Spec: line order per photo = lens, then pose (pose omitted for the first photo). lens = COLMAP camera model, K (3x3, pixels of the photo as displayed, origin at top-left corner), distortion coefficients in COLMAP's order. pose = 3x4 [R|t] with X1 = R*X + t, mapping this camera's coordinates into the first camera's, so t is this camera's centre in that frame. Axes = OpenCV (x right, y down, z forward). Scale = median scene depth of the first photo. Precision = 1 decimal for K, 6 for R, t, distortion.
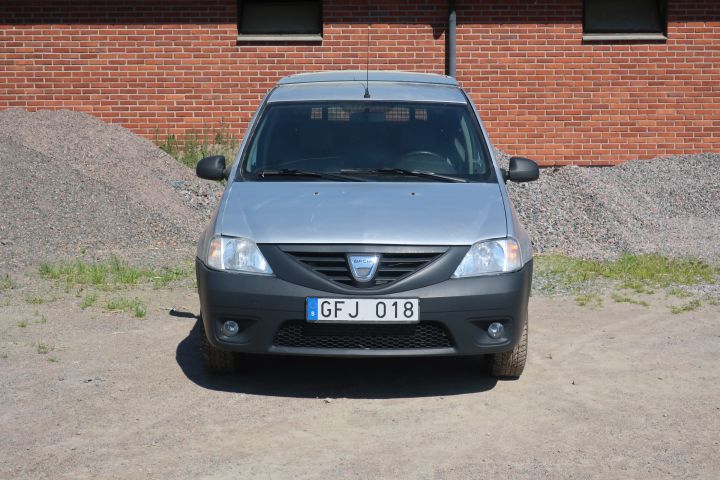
lens RADIAL K [[1127.5, 0, 360.0], [0, 1127.5, 240.0], [0, 0, 1]] dist [-0.018189, -0.040120]
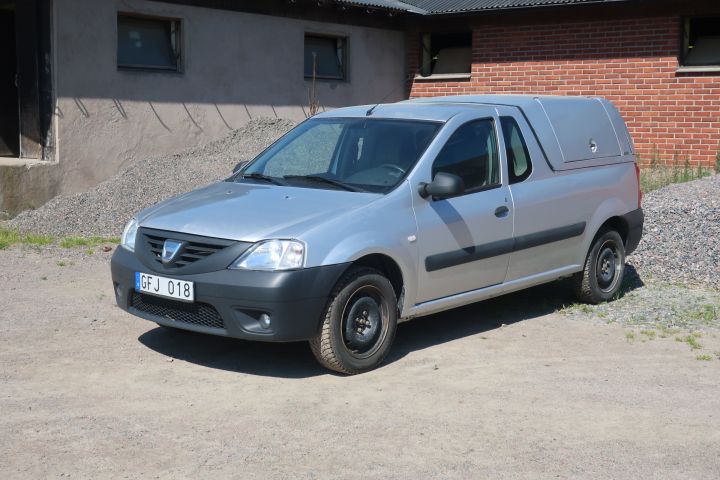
lens RADIAL K [[983.0, 0, 360.0], [0, 983.0, 240.0], [0, 0, 1]] dist [-0.006944, -0.024989]
pose [[0.764350, 0.086345, -0.638994, 0.268808], [-0.095988, 0.995188, 0.019659, -0.008983], [0.637617, 0.046309, 0.768961, 0.105244]]
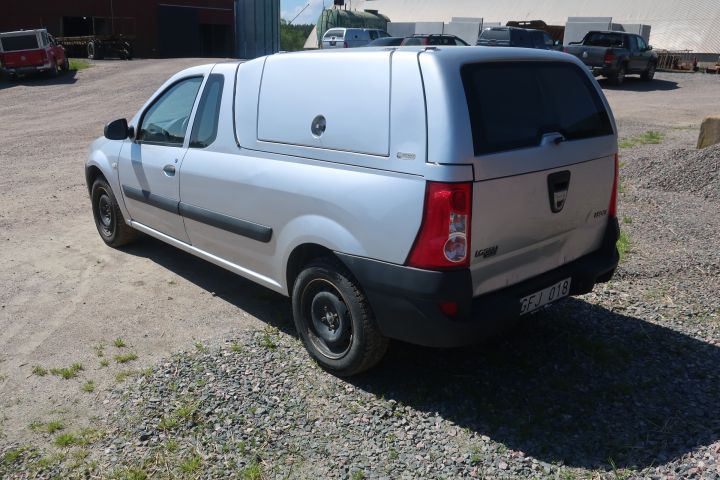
lens RADIAL K [[639.7, 0, 360.0], [0, 639.7, 240.0], [0, 0, 1]] dist [-0.023700, 0.004007]
pose [[-0.731908, 0.181308, -0.656840, 0.175630], [-0.104742, 0.922559, 0.371367, -0.097336], [0.673305, 0.340605, -0.656238, 0.683724]]
